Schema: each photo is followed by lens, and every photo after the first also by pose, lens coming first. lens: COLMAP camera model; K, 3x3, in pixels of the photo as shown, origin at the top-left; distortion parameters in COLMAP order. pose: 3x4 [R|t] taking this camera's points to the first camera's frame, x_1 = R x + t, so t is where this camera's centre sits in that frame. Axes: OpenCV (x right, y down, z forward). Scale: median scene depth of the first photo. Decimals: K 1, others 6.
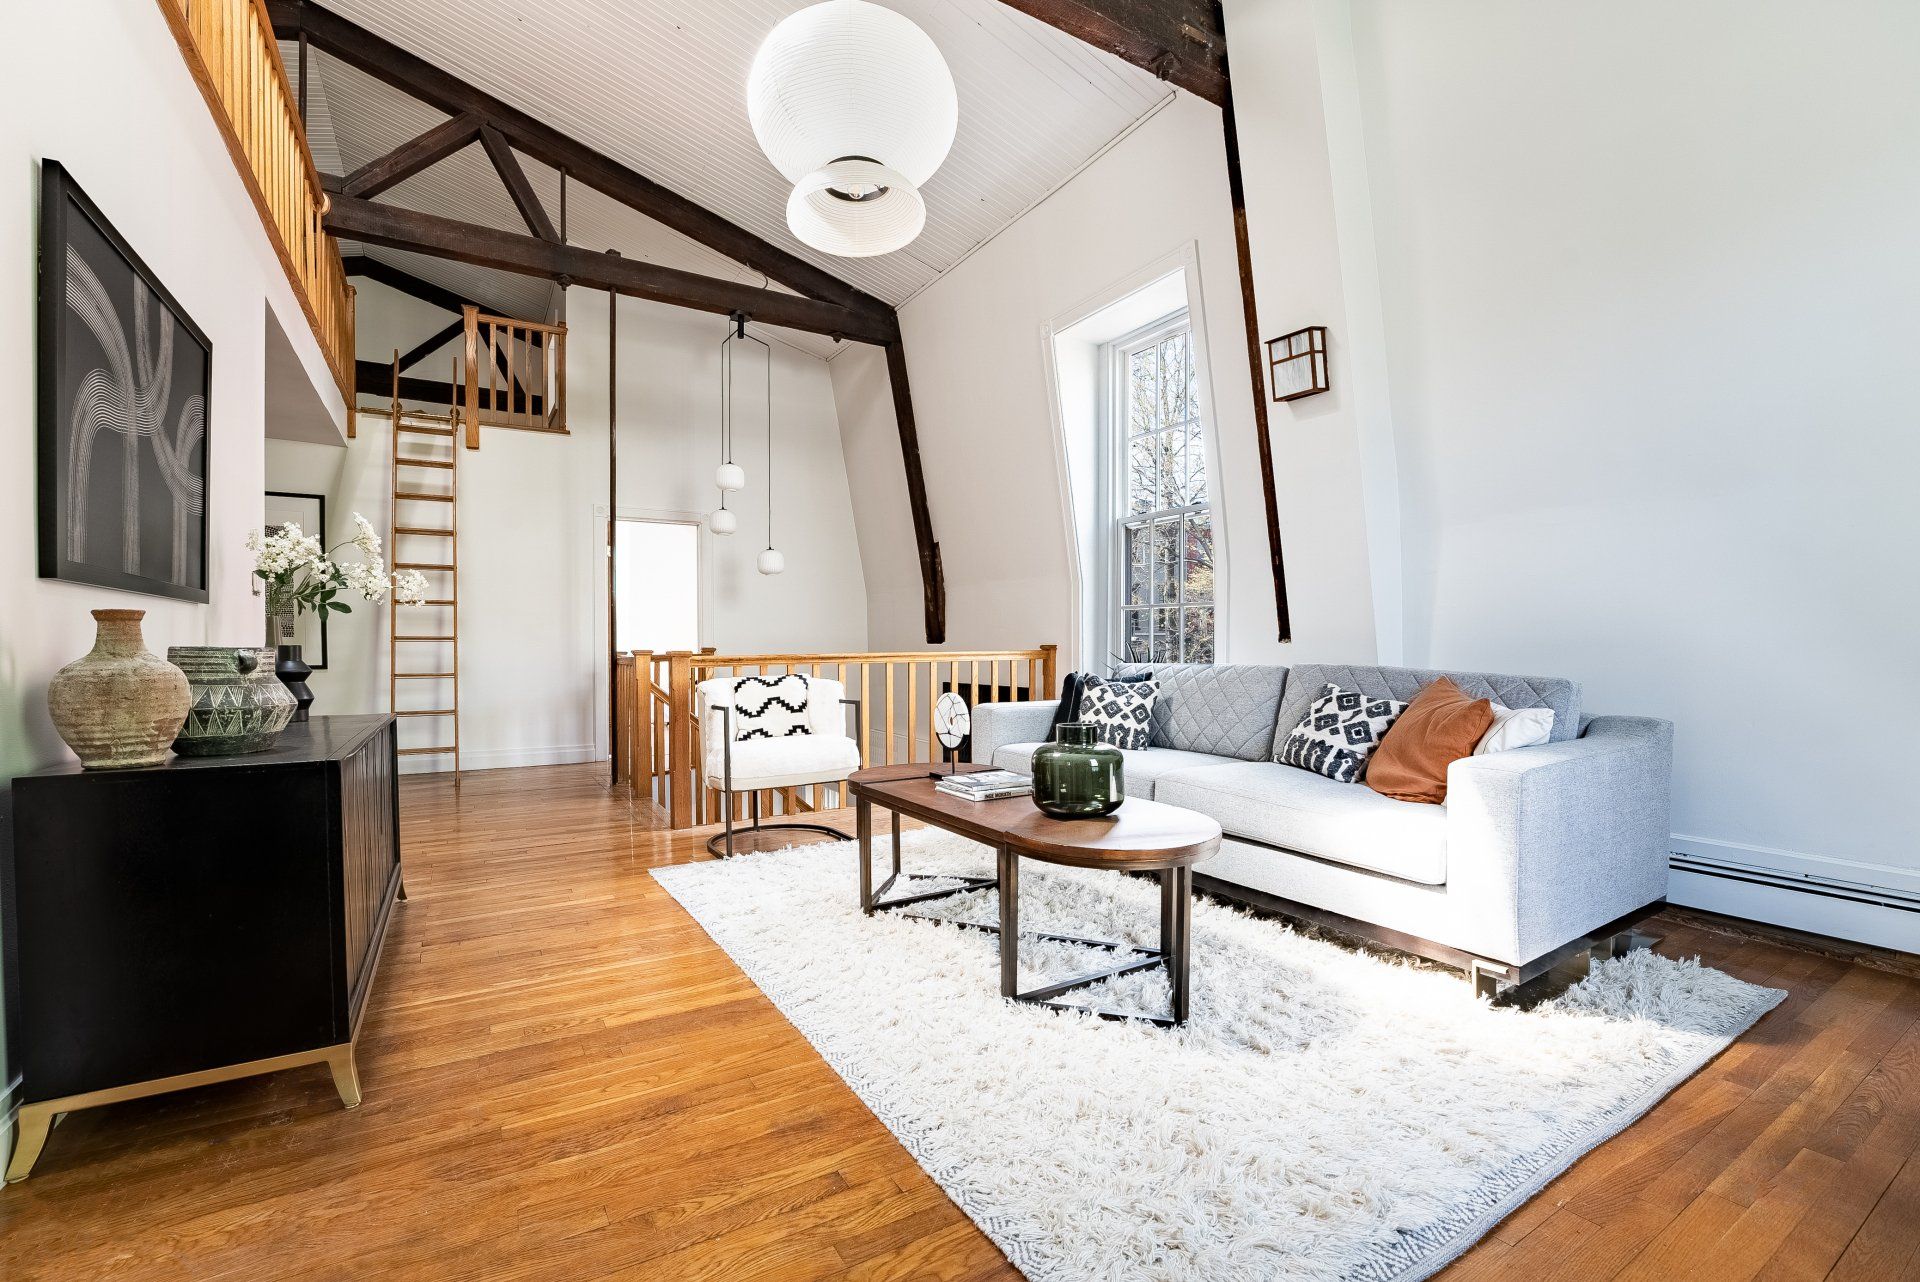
lens RADIAL K [[831.7, 0, 960.0], [0, 831.7, 641.0], [0, 0, 1]] dist [-0.001629, -0.000309]
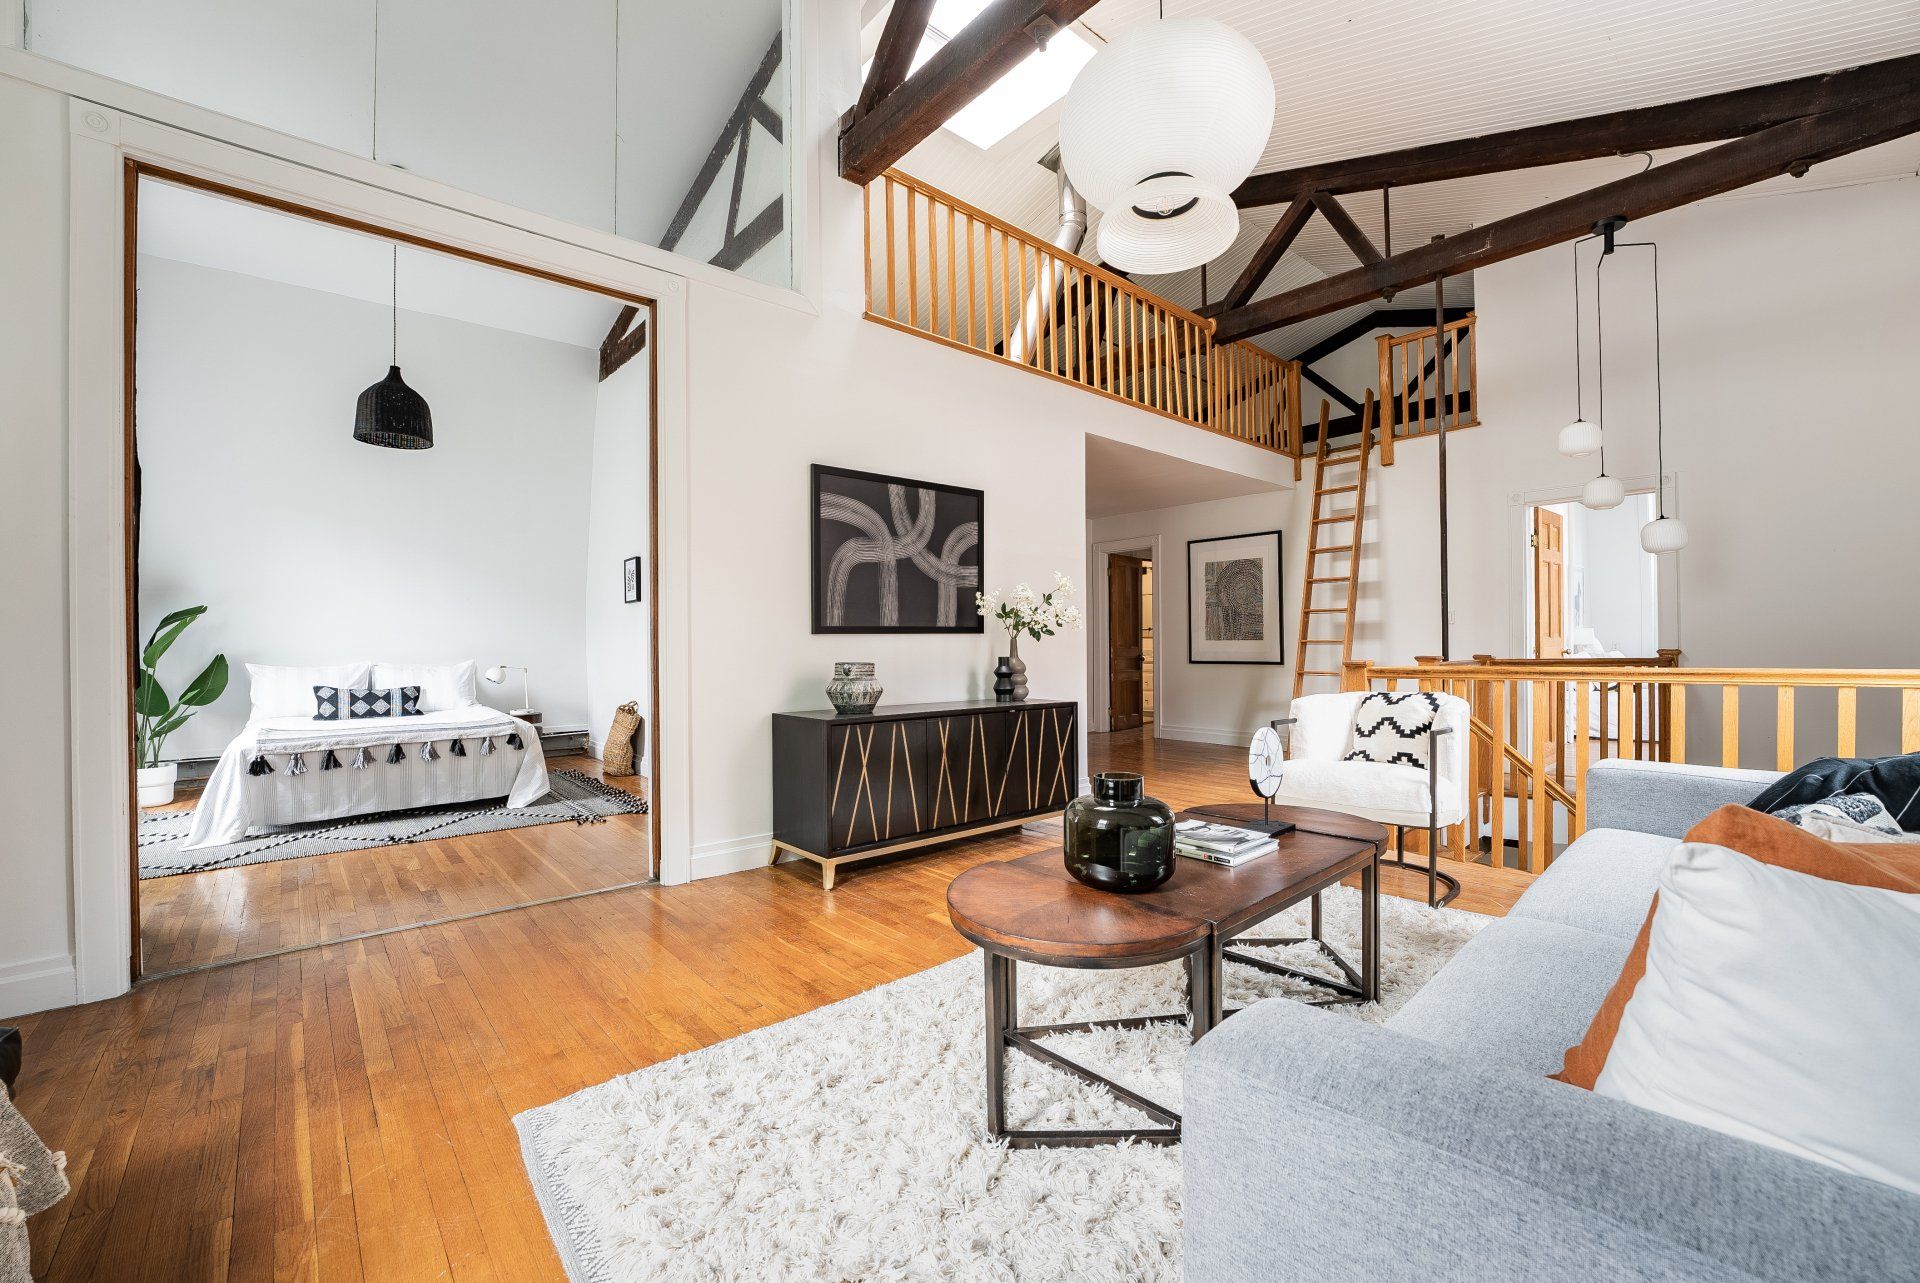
lens RADIAL K [[790.7, 0, 949.1], [0, 790.7, 631.7], [0, 0, 1]] dist [-0.001062, -0.000082]
pose [[0.197035, -0.010372, -0.980342, 0.396871], [0.015882, 0.999847, -0.007387, -0.019302], [0.980268, -0.014114, 0.197169, 0.294140]]
